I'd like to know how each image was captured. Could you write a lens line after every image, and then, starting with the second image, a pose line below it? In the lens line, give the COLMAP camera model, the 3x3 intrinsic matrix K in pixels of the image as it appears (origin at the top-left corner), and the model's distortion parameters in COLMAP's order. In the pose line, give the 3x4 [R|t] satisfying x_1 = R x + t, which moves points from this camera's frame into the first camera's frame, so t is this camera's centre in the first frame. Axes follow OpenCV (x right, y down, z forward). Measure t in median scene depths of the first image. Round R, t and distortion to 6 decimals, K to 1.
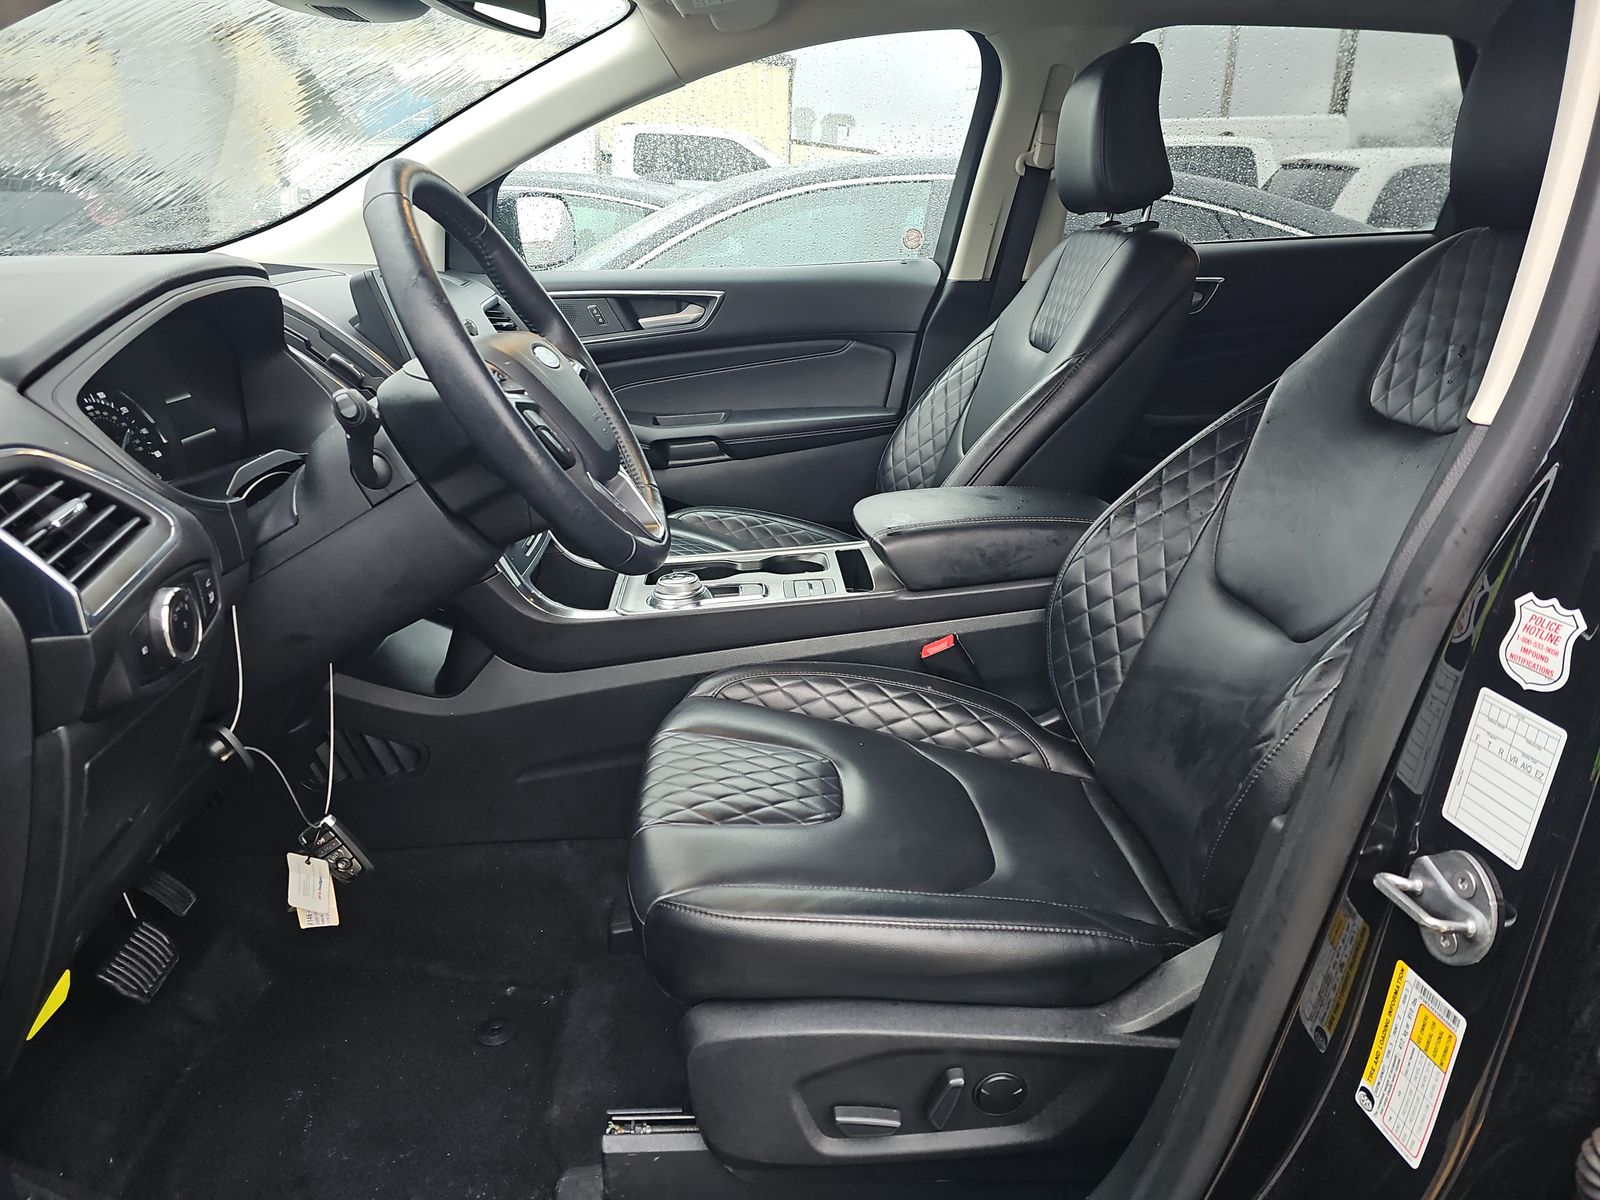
lens RADIAL K [[1077.4, 0, 800.0], [0, 1077.4, 600.0], [0, 0, 1]] dist [0.000204, -0.027106]
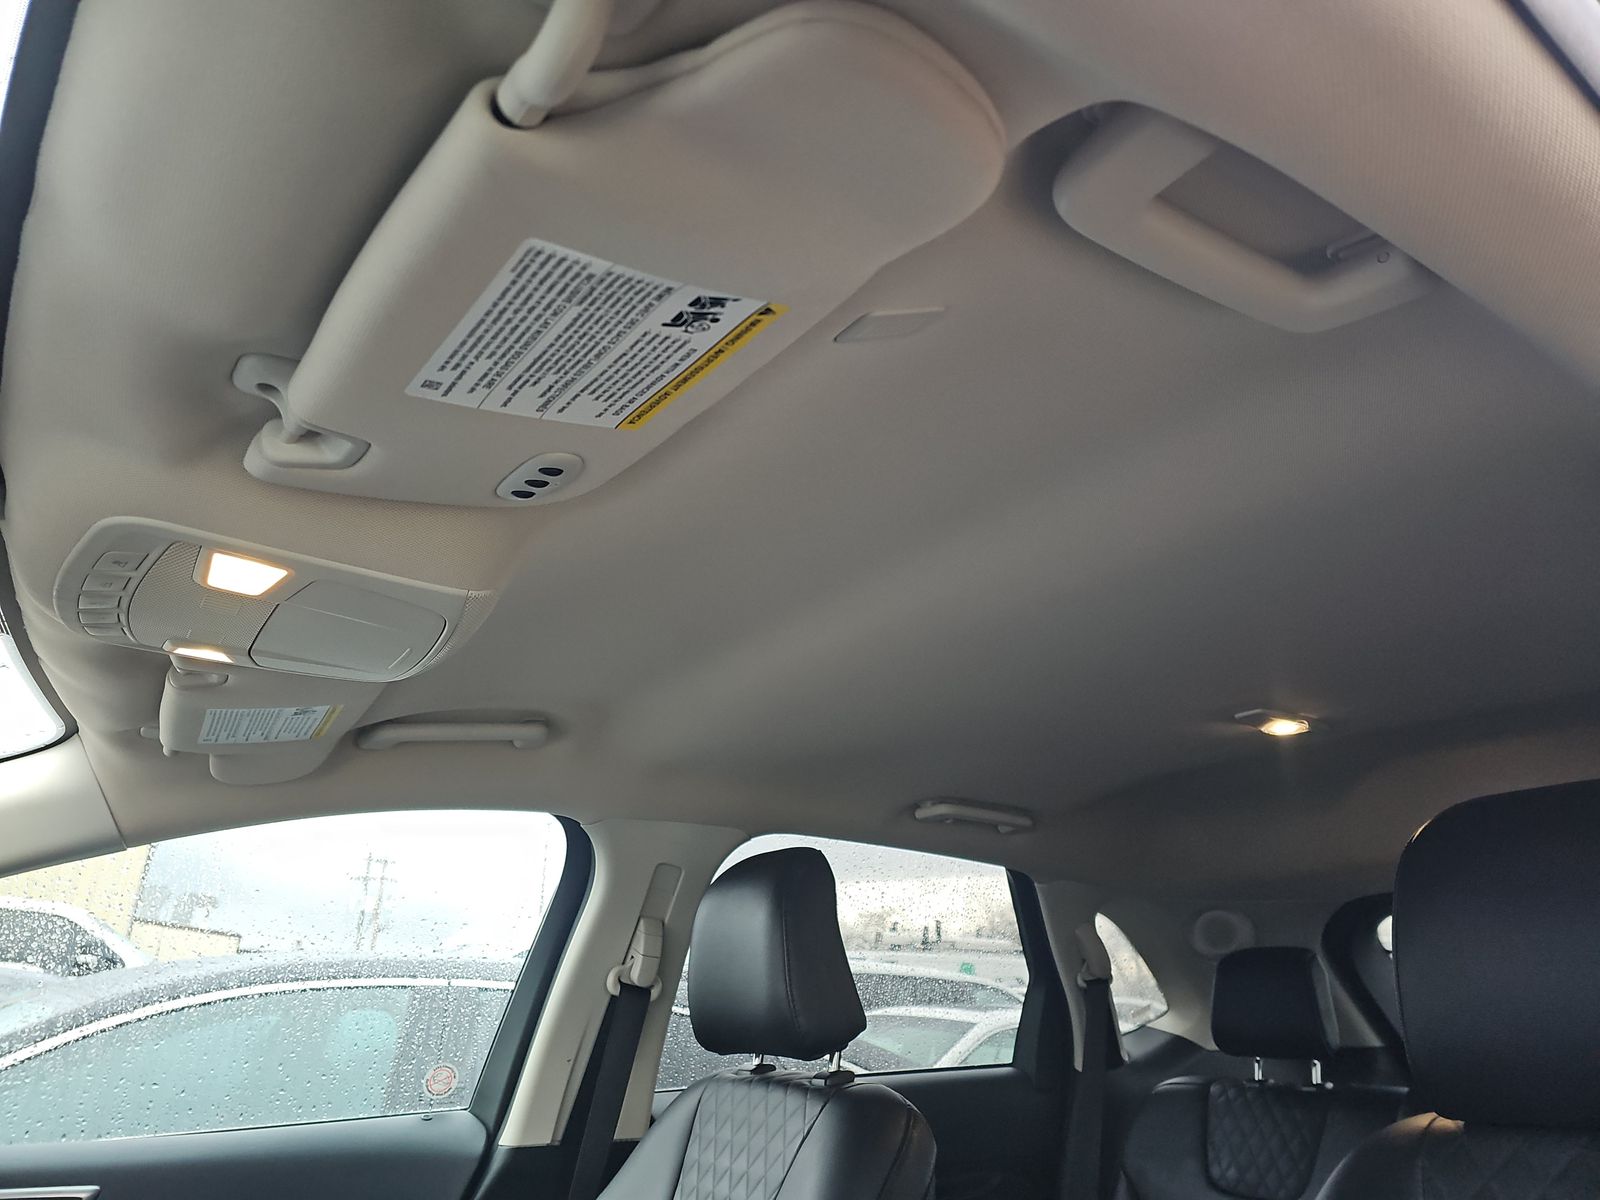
lens RADIAL K [[1077.9, 0, 800.0], [0, 1077.9, 600.0], [0, 0, 1]] dist [0.047511, -0.000110]
pose [[0.868216, 0.197182, 0.455325, -0.086298], [0.144114, 0.777881, -0.611663, -0.122468], [-0.474798, 0.596674, 0.646952, 0.272578]]
